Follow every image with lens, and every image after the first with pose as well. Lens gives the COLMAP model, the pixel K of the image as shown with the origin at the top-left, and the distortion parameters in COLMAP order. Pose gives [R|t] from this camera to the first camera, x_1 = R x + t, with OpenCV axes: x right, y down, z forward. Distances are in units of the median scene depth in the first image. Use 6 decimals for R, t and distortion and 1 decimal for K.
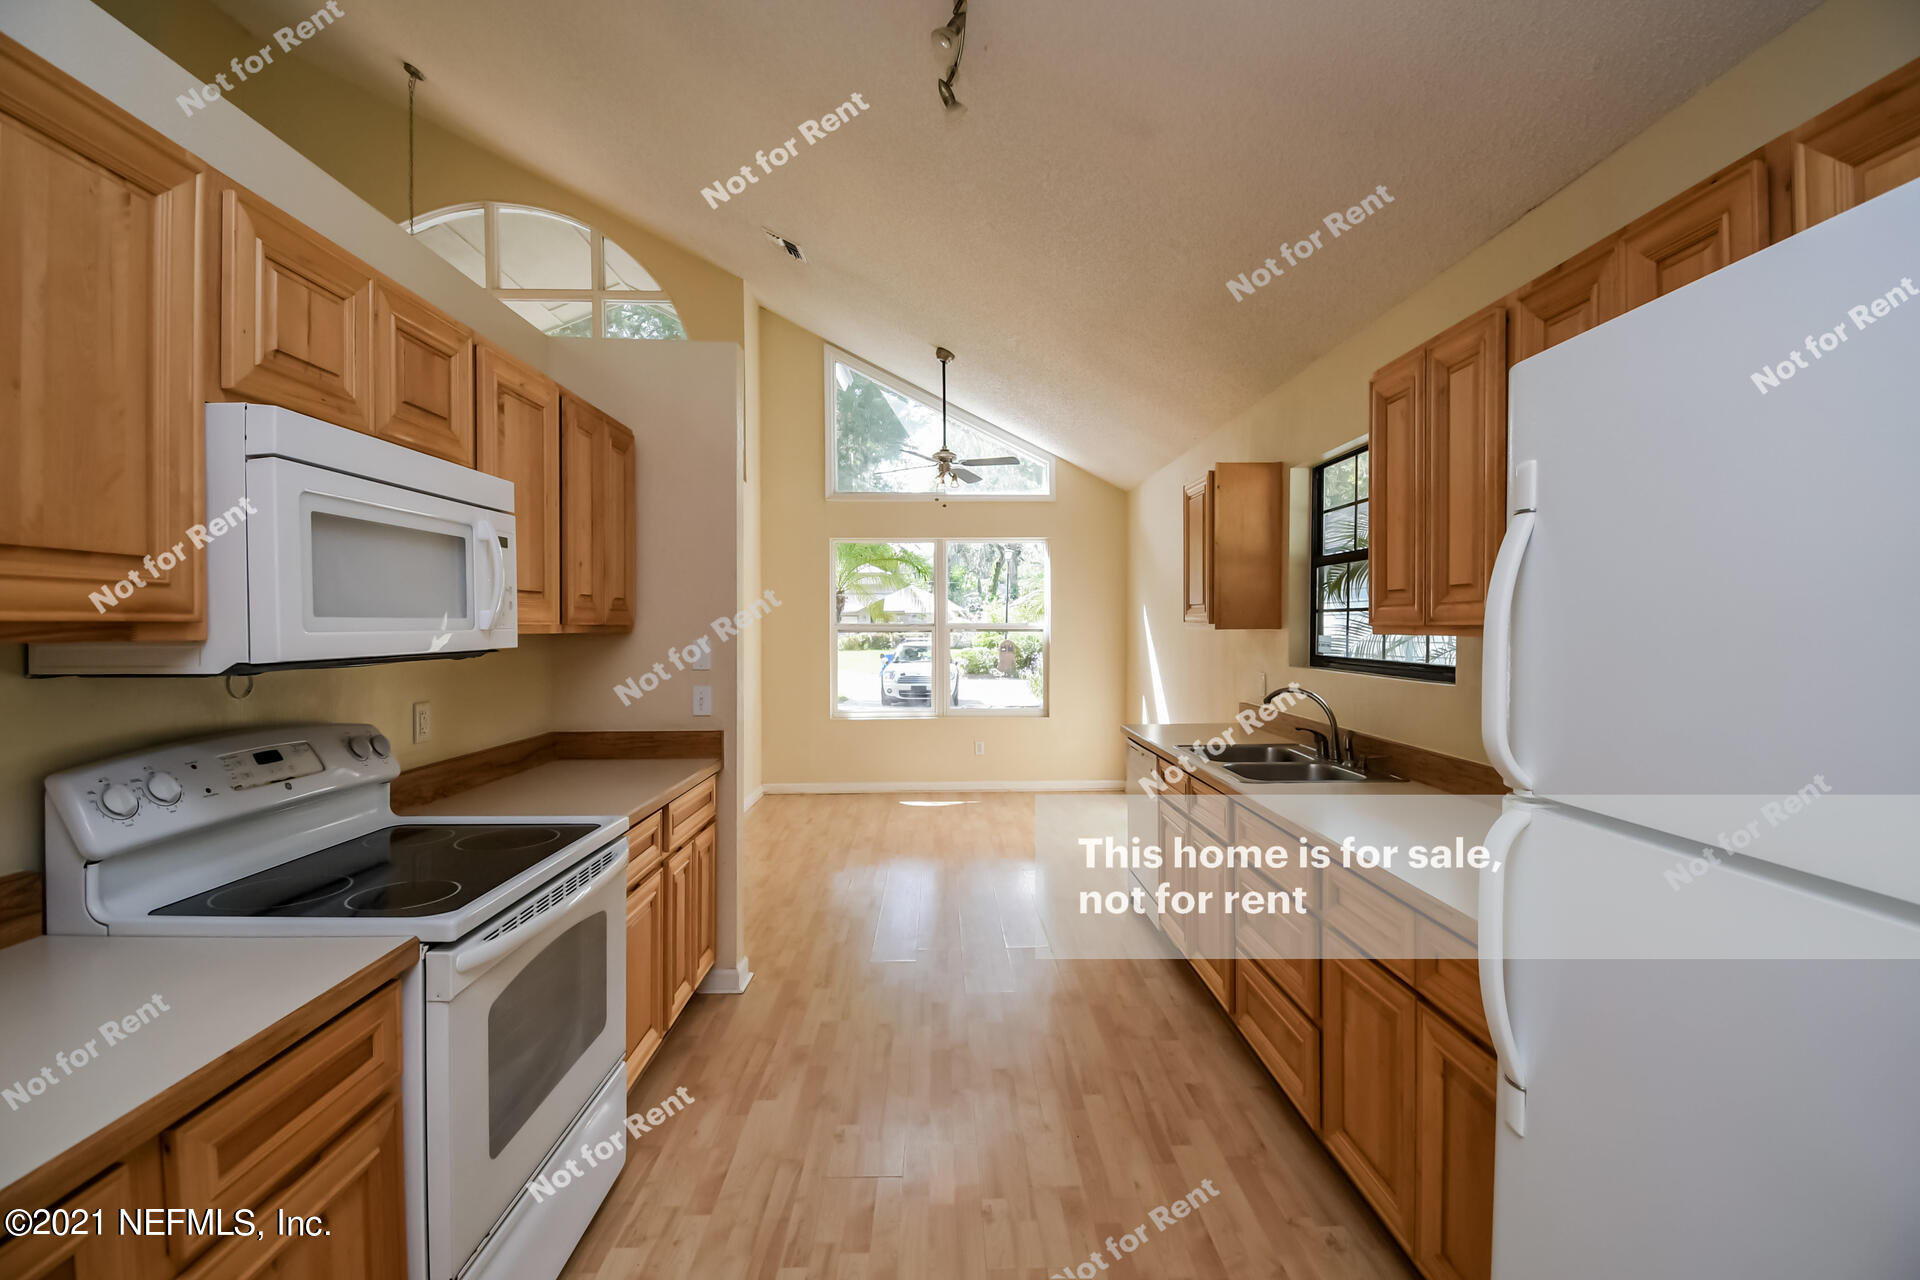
lens RADIAL K [[841.5, 0, 953.3], [0, 841.5, 634.5], [0, 0, 1]] dist [-0.000849, -0.000345]
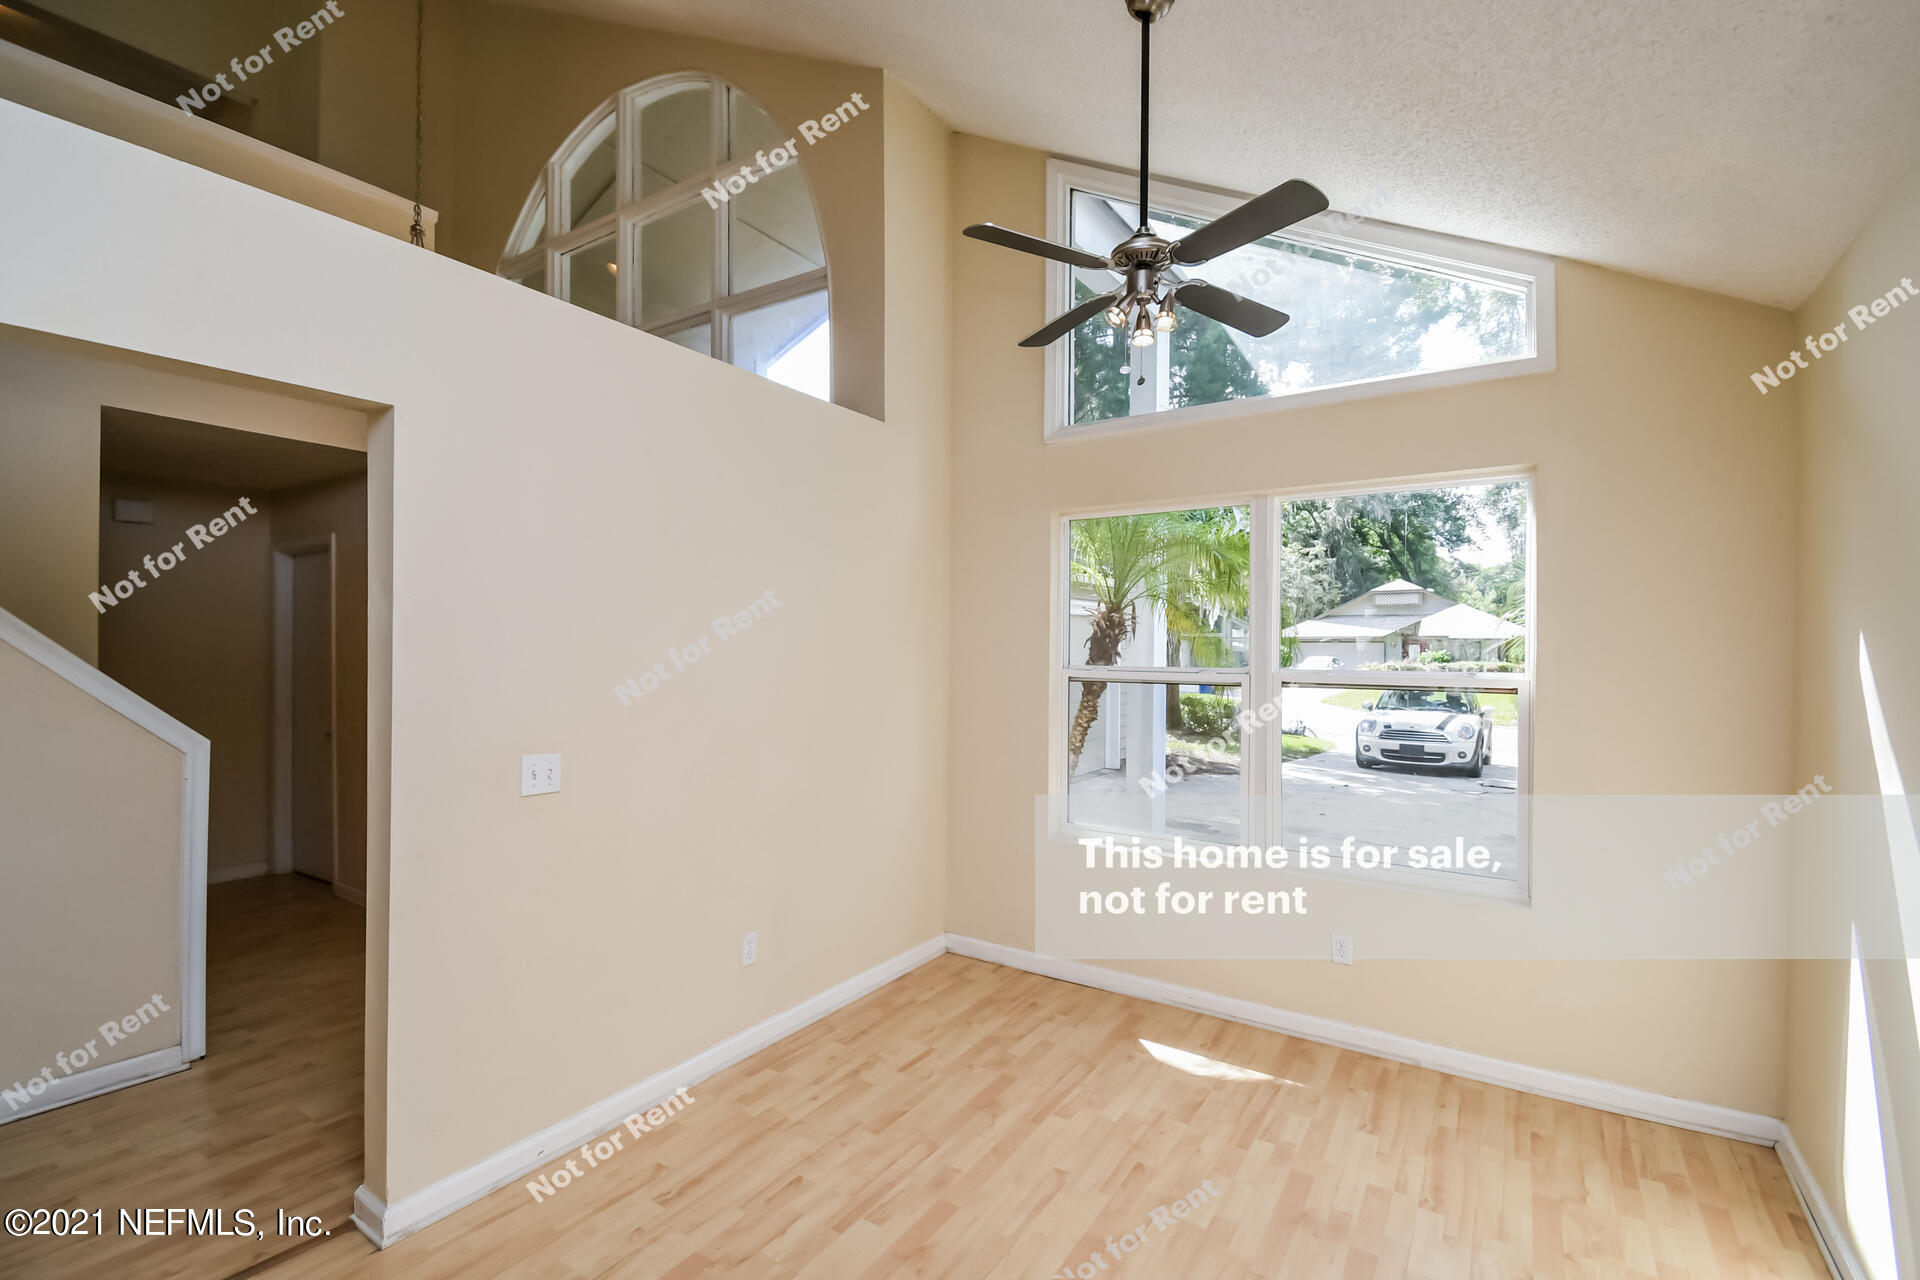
lens RADIAL K [[839.7, 0, 956.5], [0, 839.7, 646.2], [0, 0, 1]] dist [-0.039054, -0.000097]
pose [[0.816318, 0.010777, -0.577503, 0.032861], [-0.018884, 0.999789, -0.008035, -0.005544], [0.577295, 0.017464, 0.816349, 0.147850]]
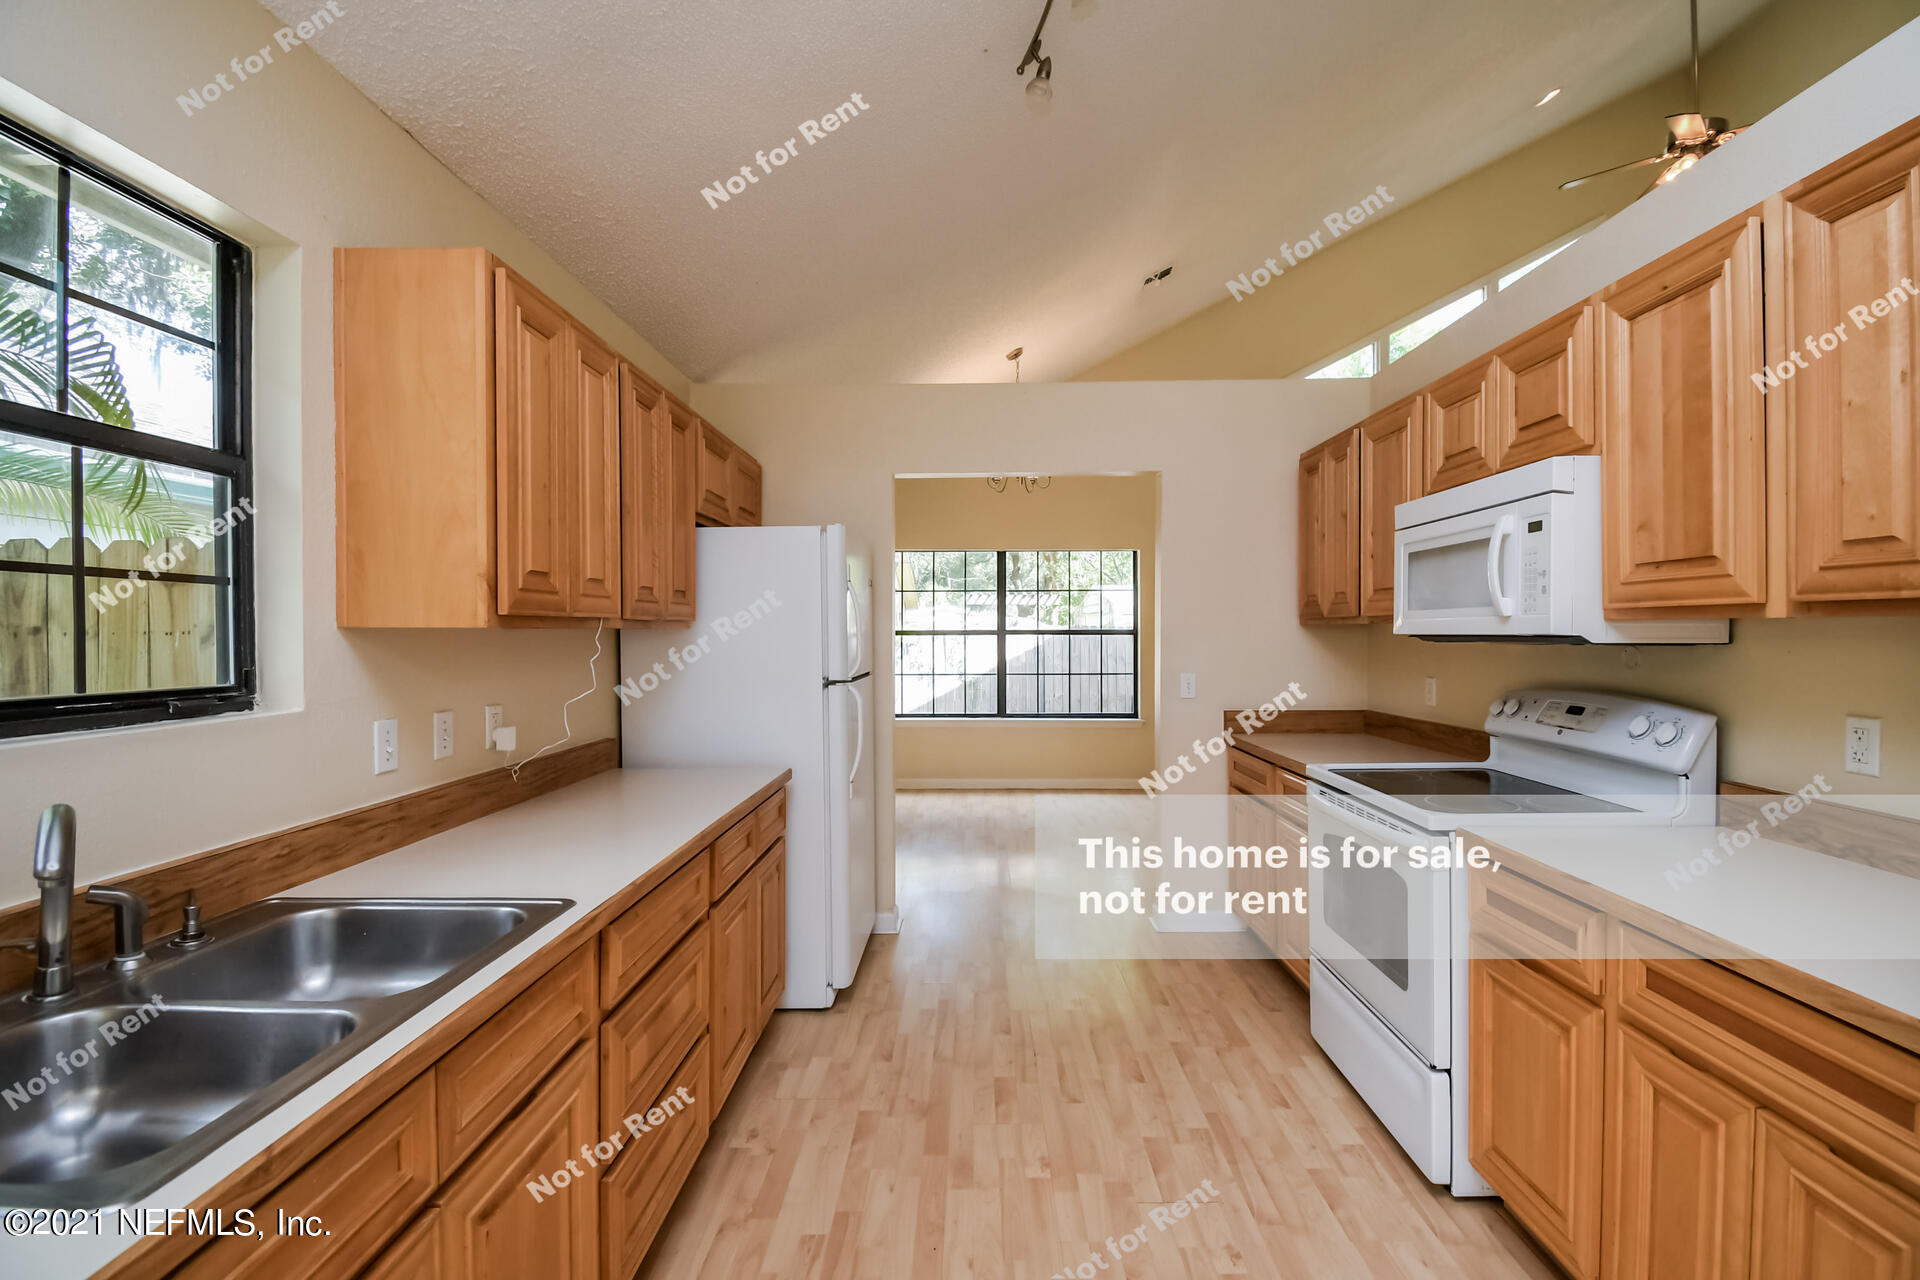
lens RADIAL K [[841.5, 0, 953.3], [0, 841.5, 634.5], [0, 0, 1]] dist [-0.000849, -0.000345]
pose [[-0.998938, 0.005300, 0.045760, 0.134250], [0.006112, 0.999826, 0.017631, -0.006992], [-0.045658, 0.017892, -0.998797, 2.656506]]
